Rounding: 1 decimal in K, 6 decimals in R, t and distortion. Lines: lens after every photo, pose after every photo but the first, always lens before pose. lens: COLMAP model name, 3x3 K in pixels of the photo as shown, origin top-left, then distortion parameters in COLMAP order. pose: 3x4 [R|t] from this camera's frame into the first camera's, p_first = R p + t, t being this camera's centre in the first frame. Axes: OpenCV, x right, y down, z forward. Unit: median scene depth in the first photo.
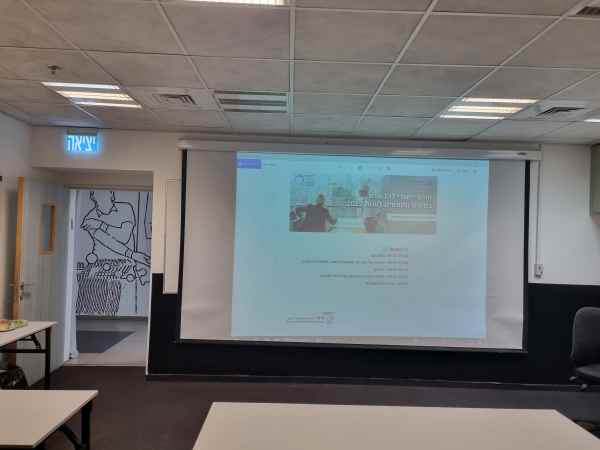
lens RADIAL K [[447.9, 0, 300.0], [0, 447.9, 225.0], [0, 0, 1]] dist [0.073978, -0.064339]
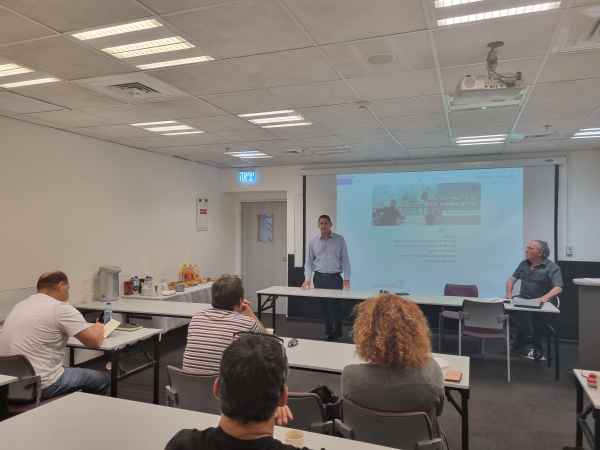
lens RADIAL K [[447.9, 0, 300.0], [0, 447.9, 225.0], [0, 0, 1]] dist [0.073978, -0.064339]
pose [[0.927682, -0.028648, -0.372271, 0.304890], [0.030912, 0.999522, 0.000114, 0.003767], [0.372089, -0.011614, 0.928124, -0.453054]]
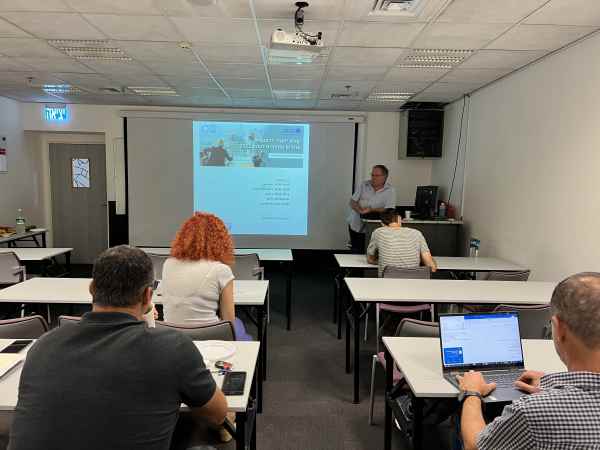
lens RADIAL K [[449.6, 0, 300.0], [0, 449.6, 225.0], [0, 0, 1]] dist [0.022019, -0.008332]
pose [[0.999930, -0.008990, -0.007751, 0.324397], [0.009787, 0.993907, 0.109786, 0.026673], [0.006717, -0.109854, 0.993925, -0.503714]]
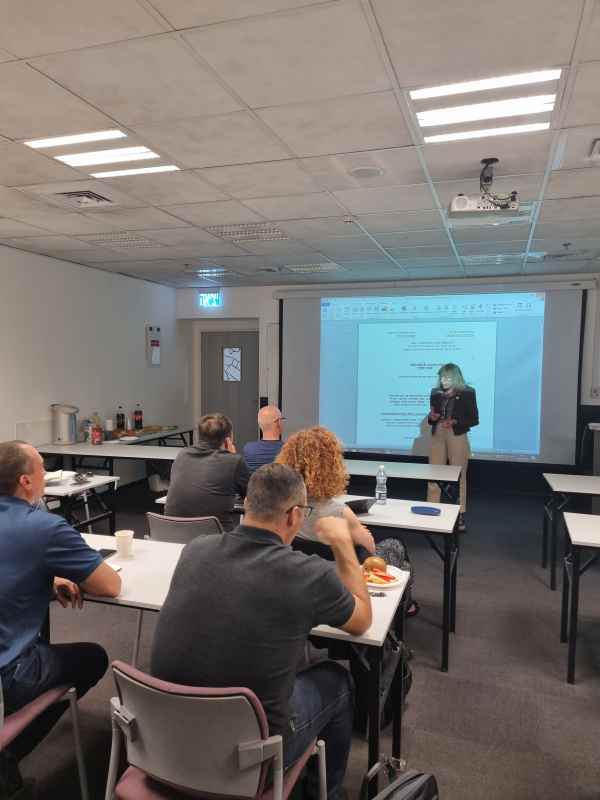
lens RADIAL K [[594.1, 0, 292.8], [0, 594.1, 394.6], [0, 0, 1]] dist [0.053289, 0.003077]
pose [[0.938627, -0.003187, -0.344920, 0.348266], [0.023242, 0.998269, 0.054025, 0.010210], [0.344151, -0.058726, 0.937076, -0.563382]]
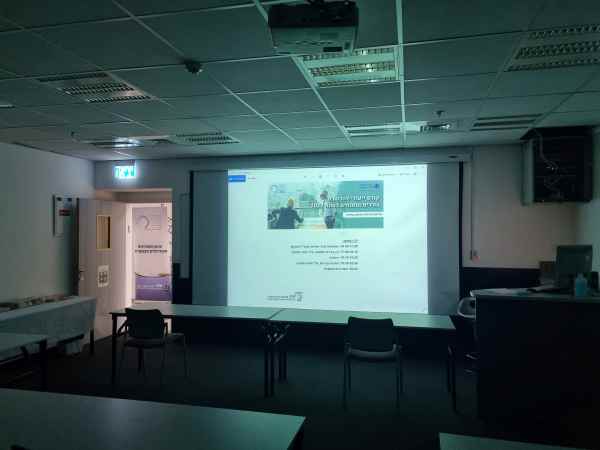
lens RADIAL K [[447.9, 0, 300.0], [0, 447.9, 225.0], [0, 0, 1]] dist [0.073978, -0.064339]
pose [[0.967689, -0.034104, -0.249829, 0.387536], [0.035768, 0.999358, 0.002122, 0.002330], [0.249597, -0.010989, 0.968288, -0.222419]]
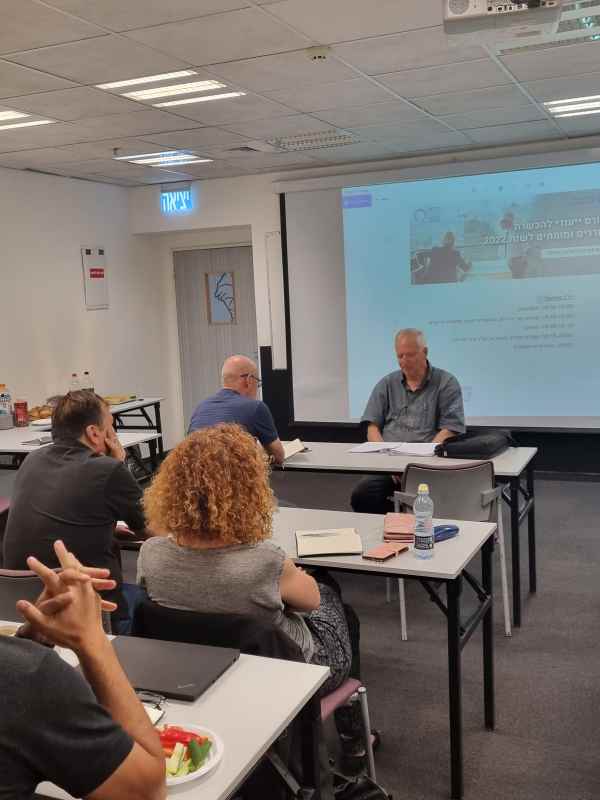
lens RADIAL K [[858.5, 0, 300.0], [0, 858.5, 400.0], [0, 0, 1]] dist [0.053633, -0.020378]
pose [[0.903968, -0.017841, -0.427229, 0.432633], [0.078912, 0.988928, 0.125672, 0.009017], [0.420257, -0.147316, 0.895367, -0.435687]]
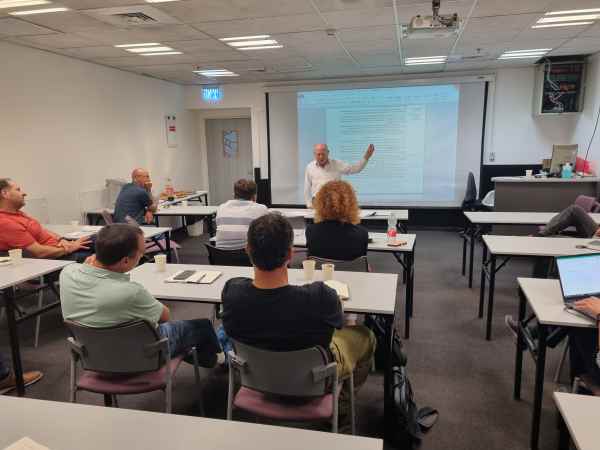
lens RADIAL K [[447.9, 0, 300.0], [0, 447.9, 225.0], [0, 0, 1]] dist [0.073978, -0.064339]
pose [[0.965071, -0.000159, -0.261989, 0.302067], [0.050869, 0.981082, 0.186788, 0.008208], [0.257003, -0.193591, 0.946822, -0.649514]]
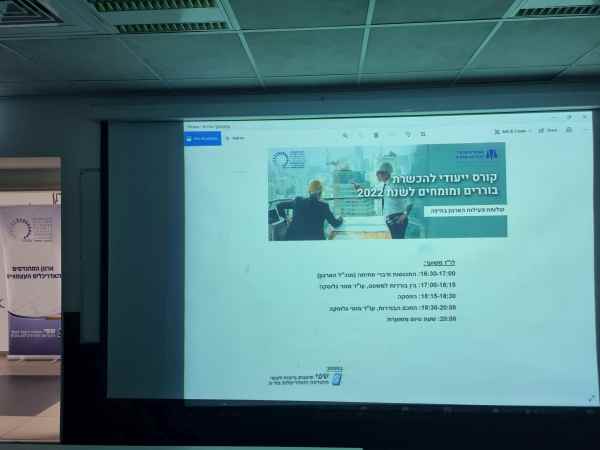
lens RADIAL K [[450.4, 0, 305.3], [0, 450.4, 232.1], [0, 0, 1]] dist [0.063627, -0.054448]
pose [[0.996478, -0.039934, -0.073740, 0.076080], [0.040571, 0.999151, 0.007165, -0.000940], [0.073392, -0.010132, 0.997252, 0.363662]]
